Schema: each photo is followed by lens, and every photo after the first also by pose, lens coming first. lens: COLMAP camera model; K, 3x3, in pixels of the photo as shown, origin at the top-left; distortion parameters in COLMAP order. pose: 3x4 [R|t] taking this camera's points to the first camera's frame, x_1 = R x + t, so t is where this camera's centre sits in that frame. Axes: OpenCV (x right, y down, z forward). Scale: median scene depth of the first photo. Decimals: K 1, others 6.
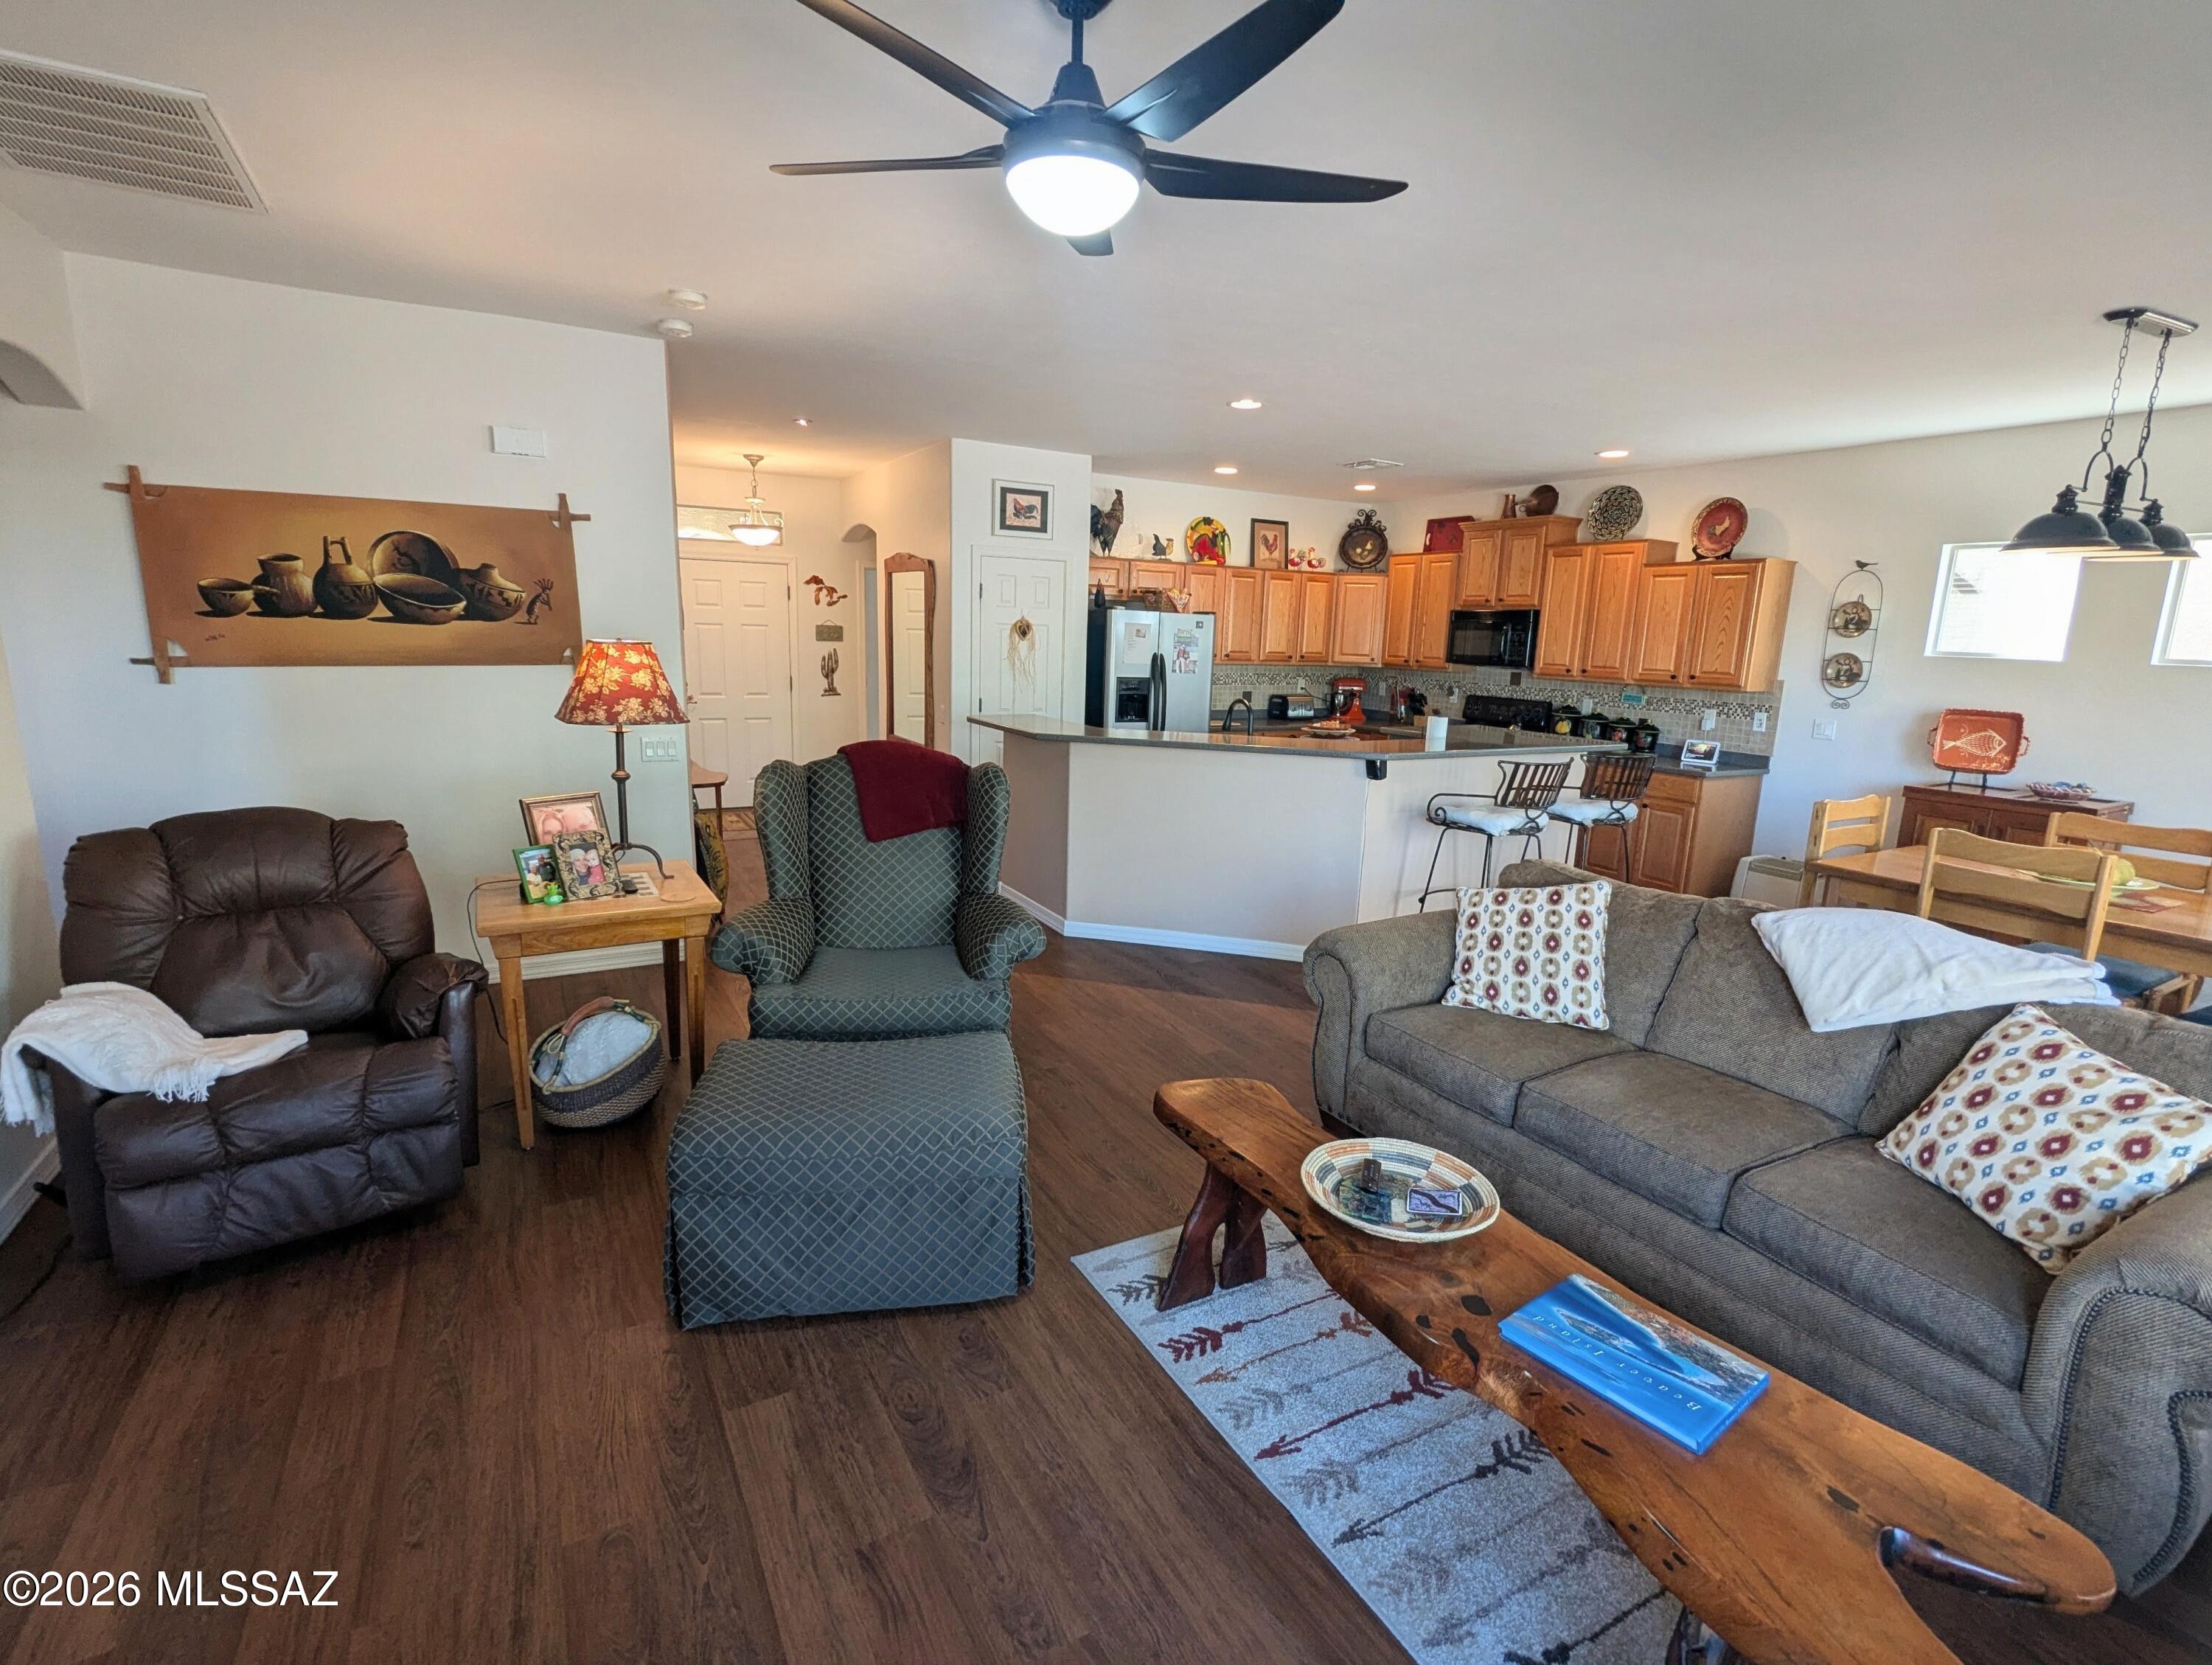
lens RADIAL K [[1048.3, 0, 1108.0], [0, 1048.3, 839.9], [0, 0, 1]] dist [0.000307, -0.000891]
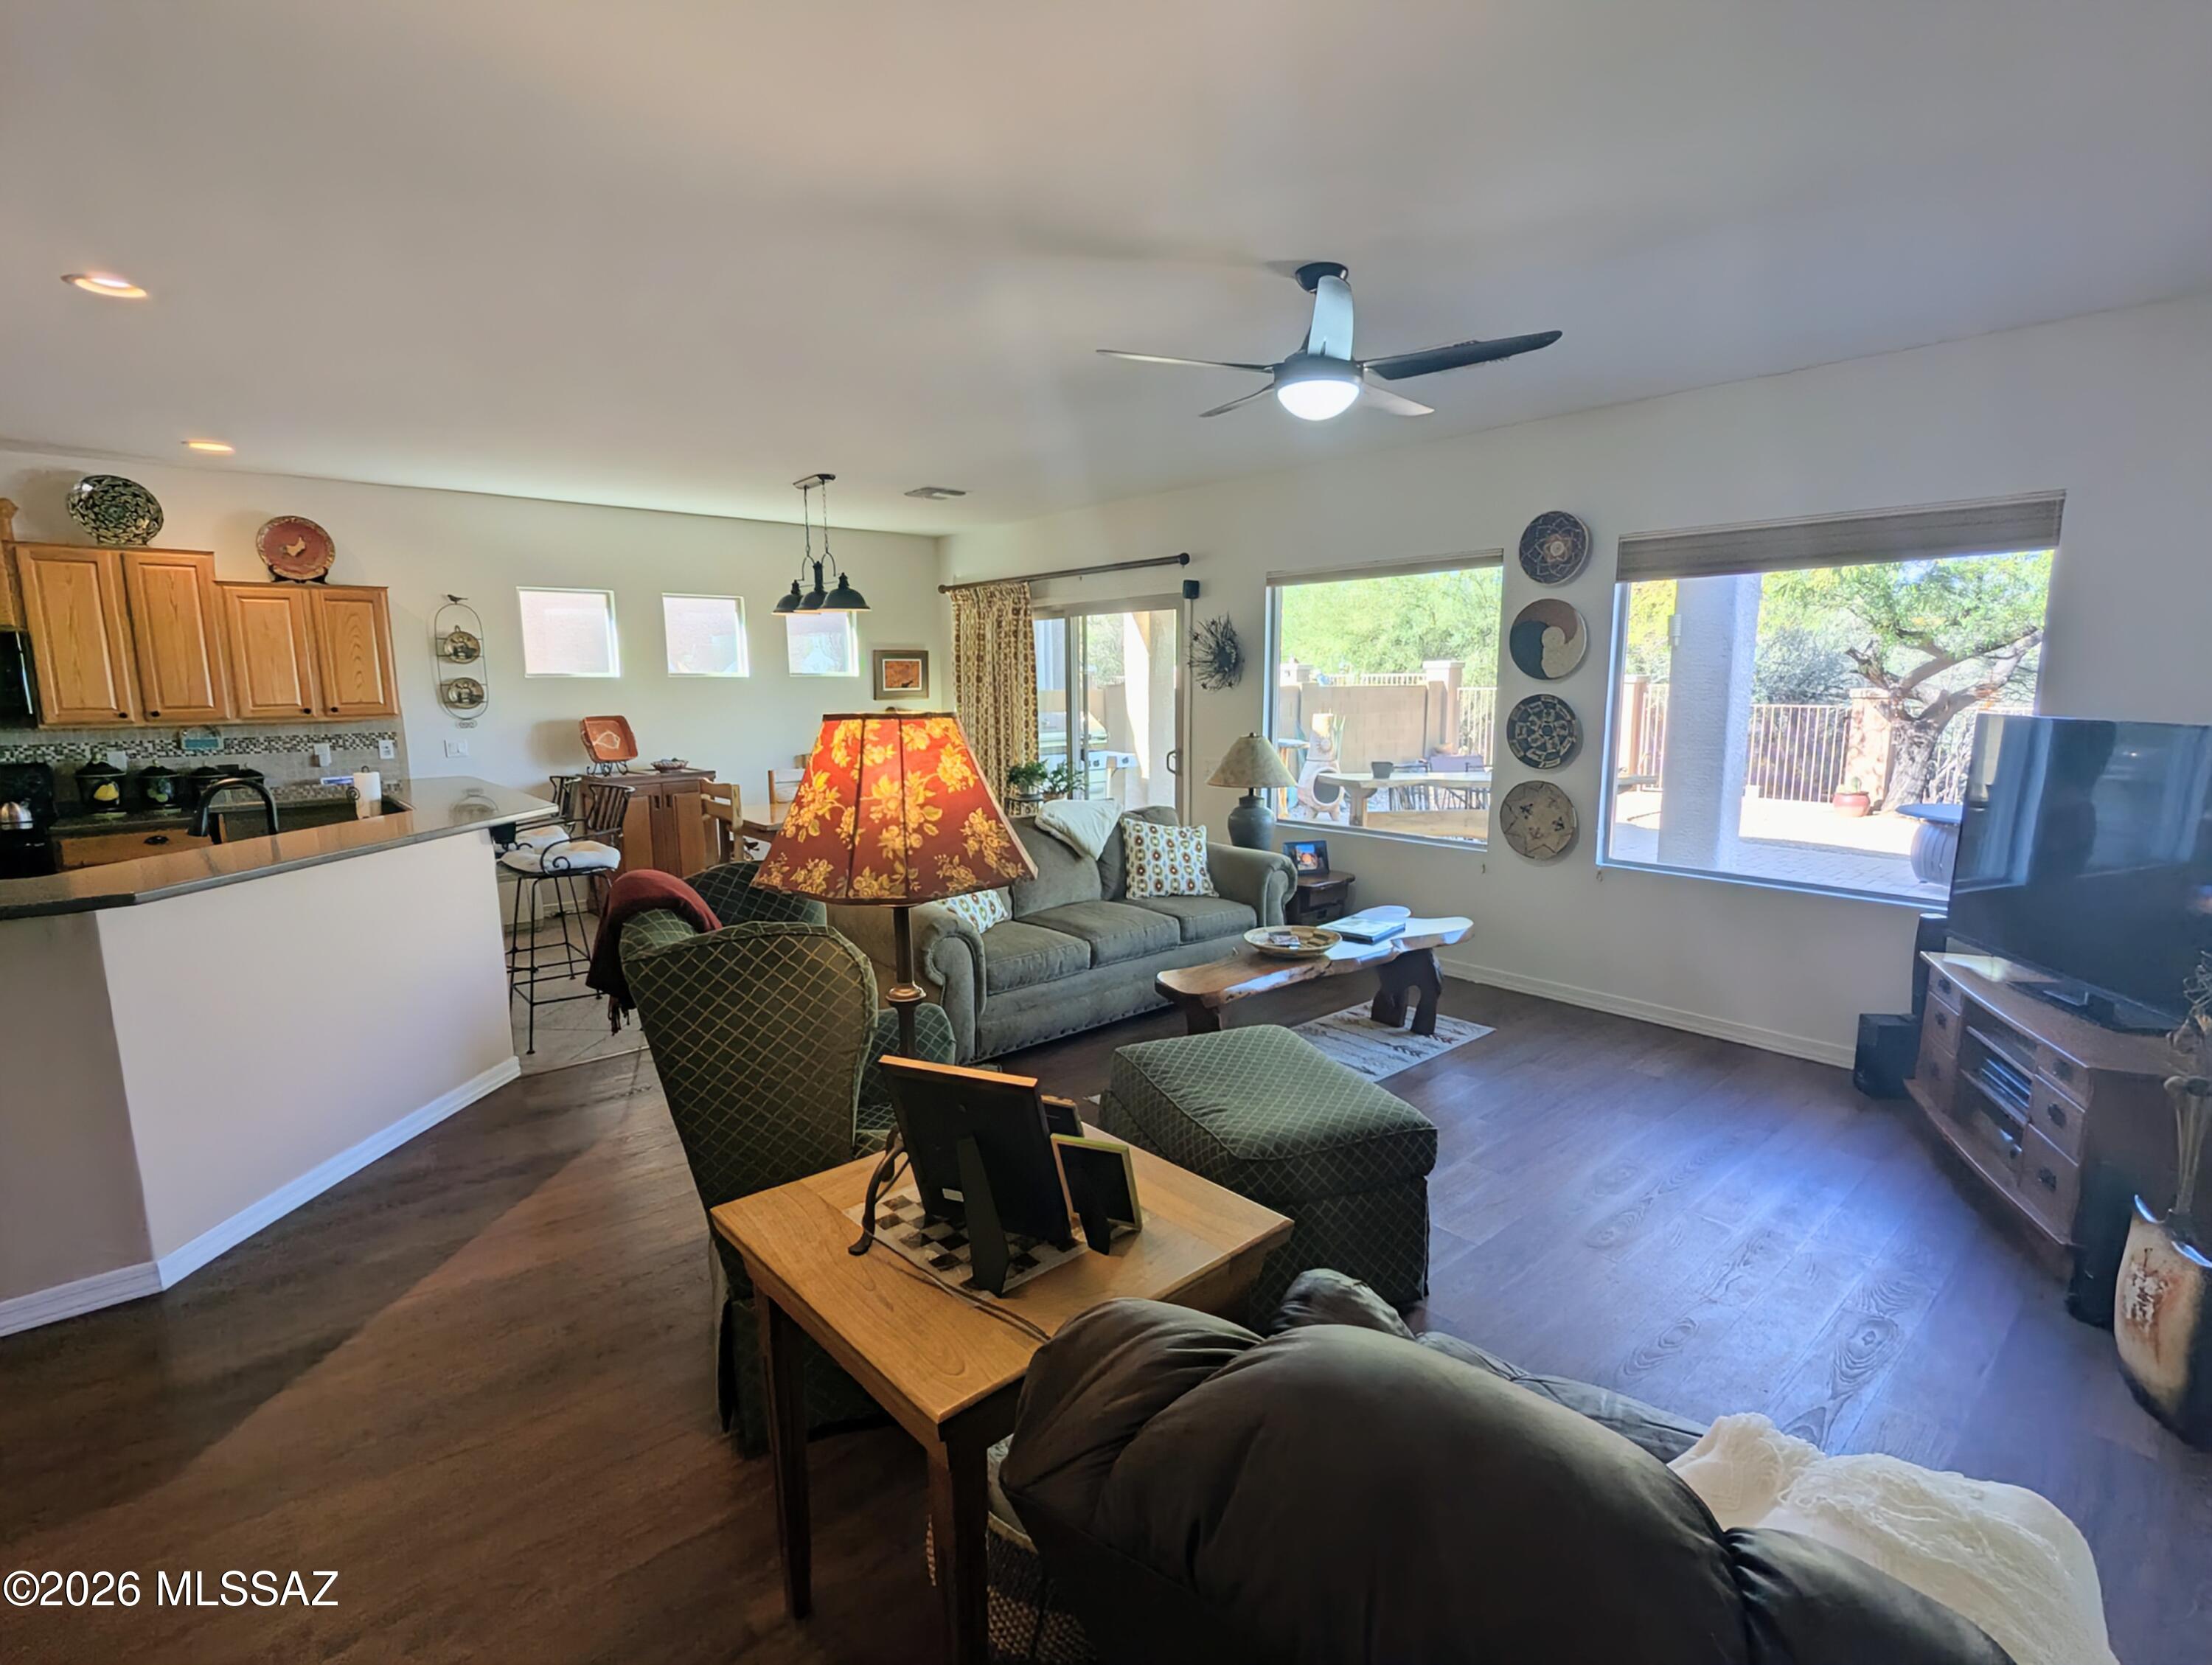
lens RADIAL K [[1048.3, 0, 1108.9], [0, 1048.3, 837.5], [0, 0, 1]] dist [0.000307, -0.000891]
pose [[-0.206354, -0.177422, 0.962257, -0.495313], [0.196267, 0.955931, 0.218345, -0.115152], [-0.958591, 0.233916, -0.162438, 0.521446]]
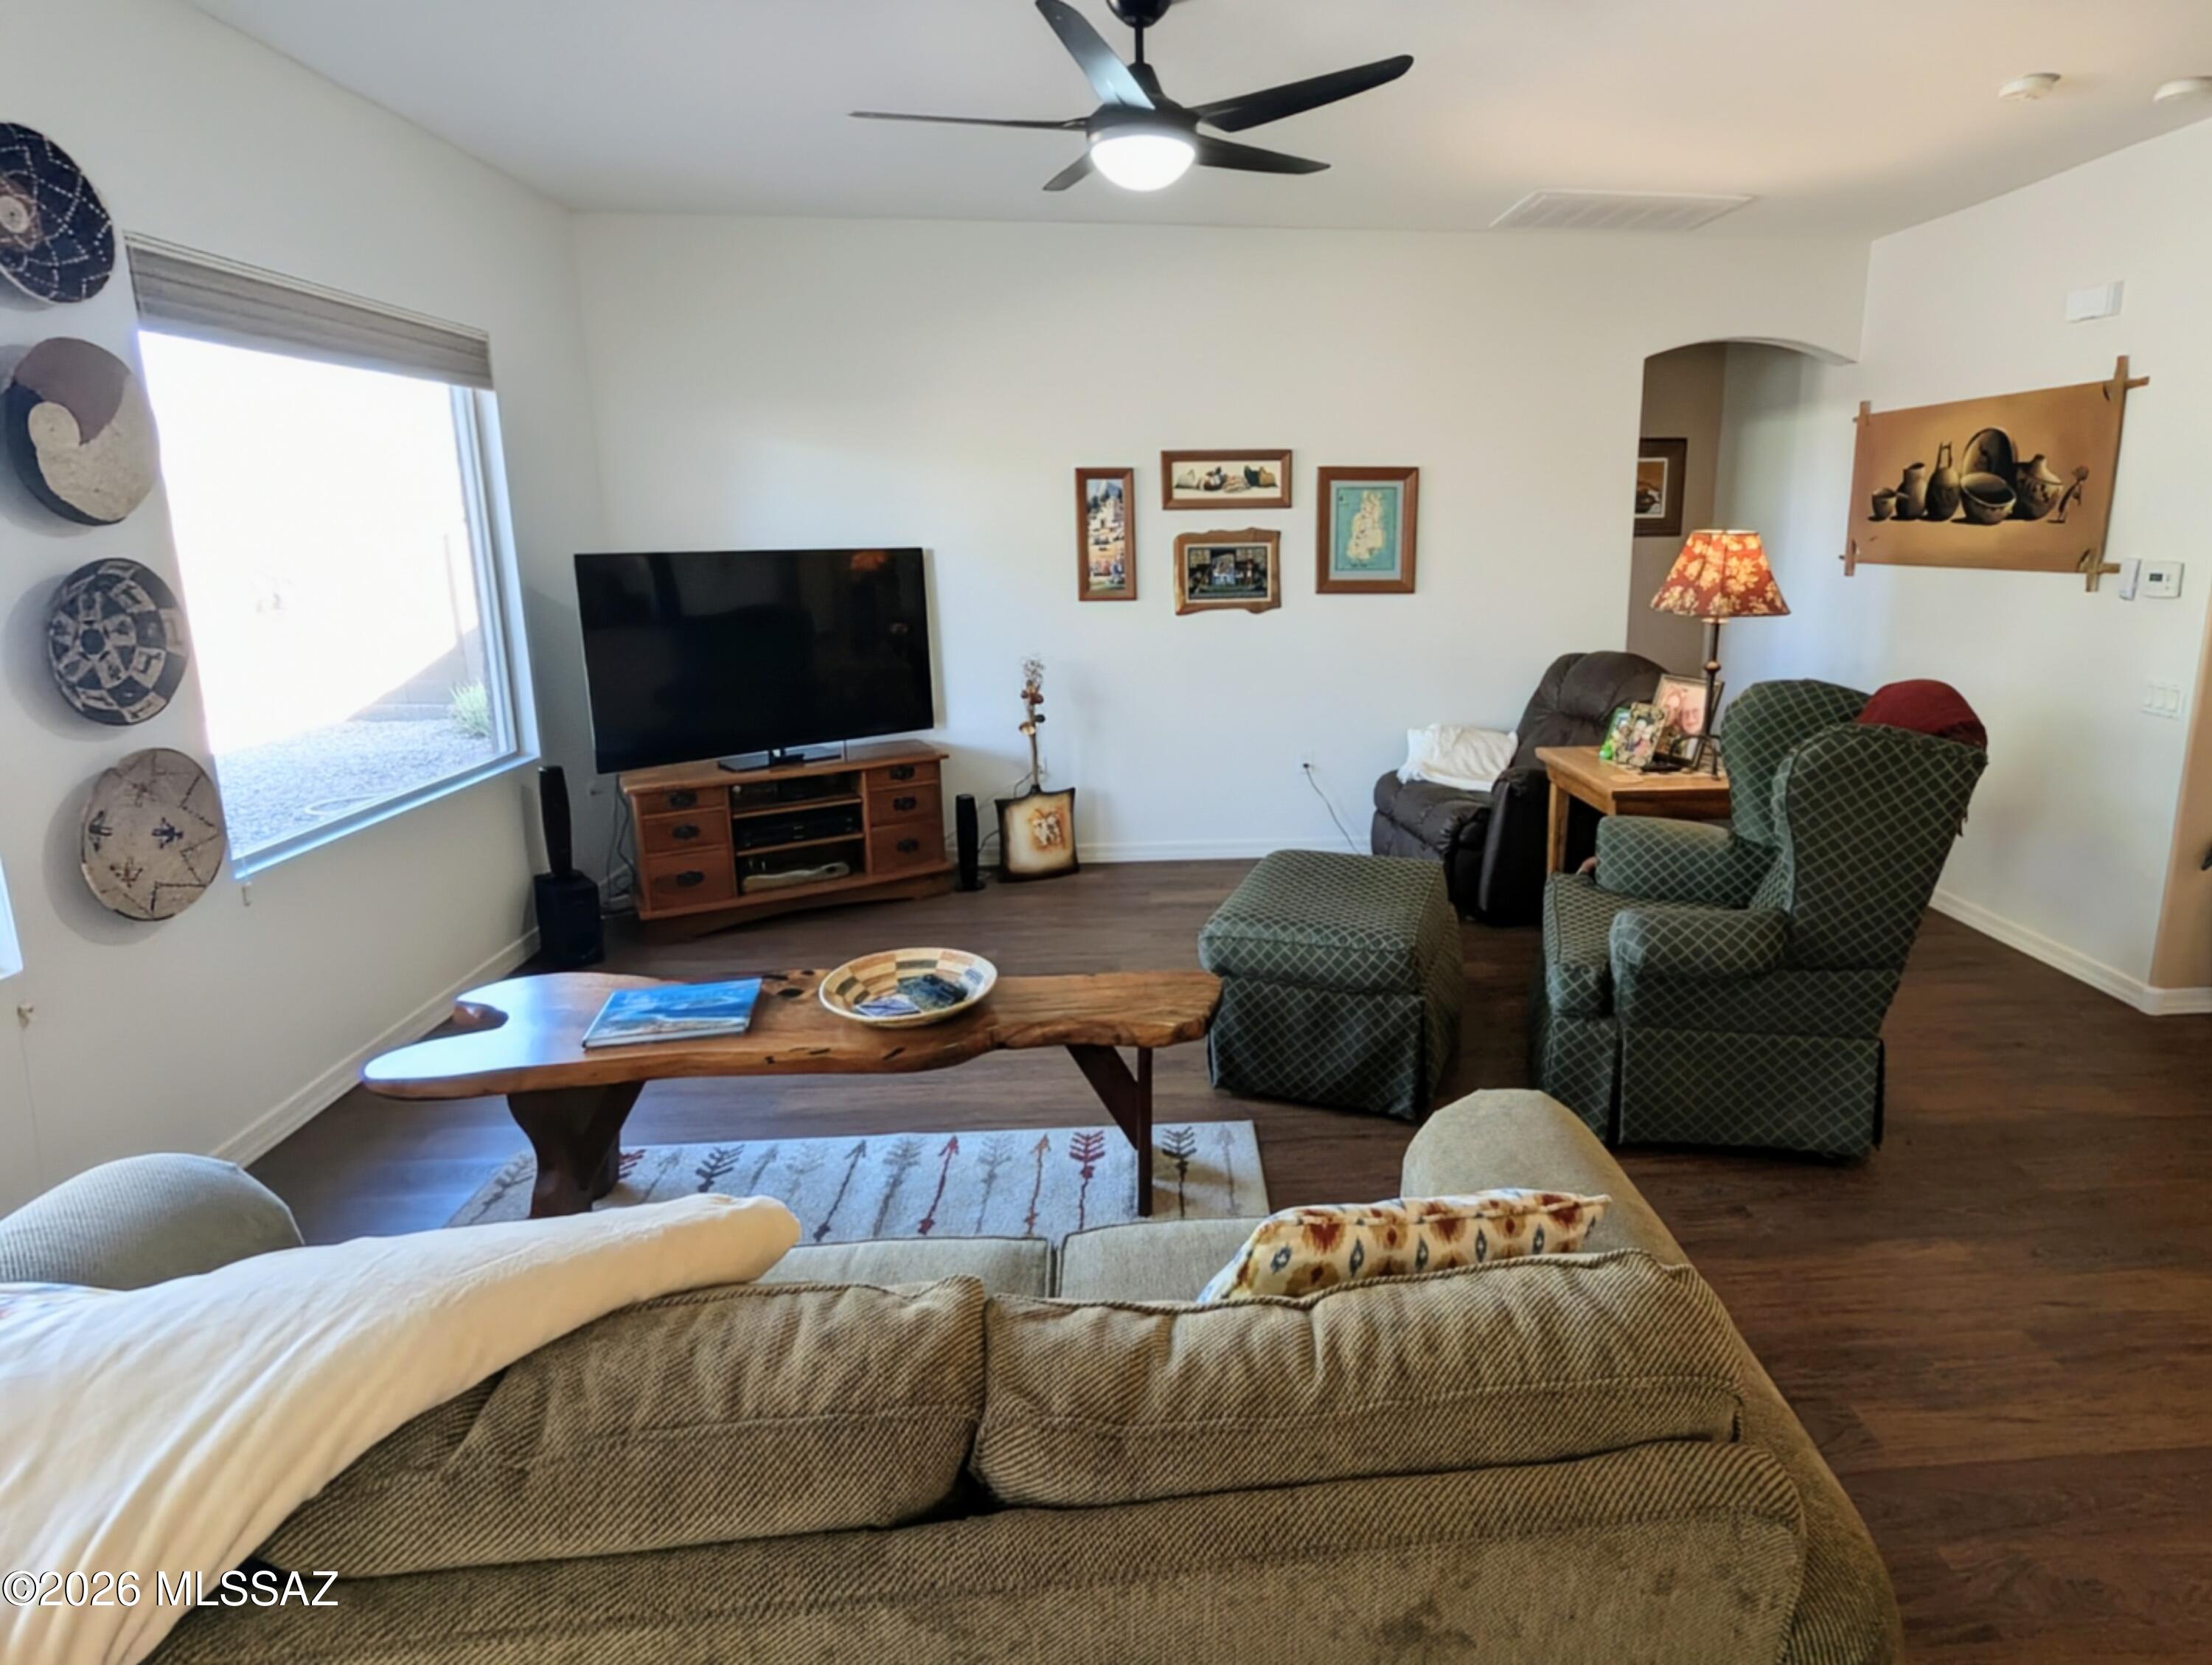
lens RADIAL K [[1165.3, 0, 1231.0], [0, 1165.3, 748.9], [0, 0, 1]] dist [0.002681, -0.002357]
pose [[-0.414422, 0.149114, -0.897786, 0.393625], [-0.197094, 0.948369, 0.248495, -0.092673], [0.888487, 0.279930, -0.363635, 0.546102]]
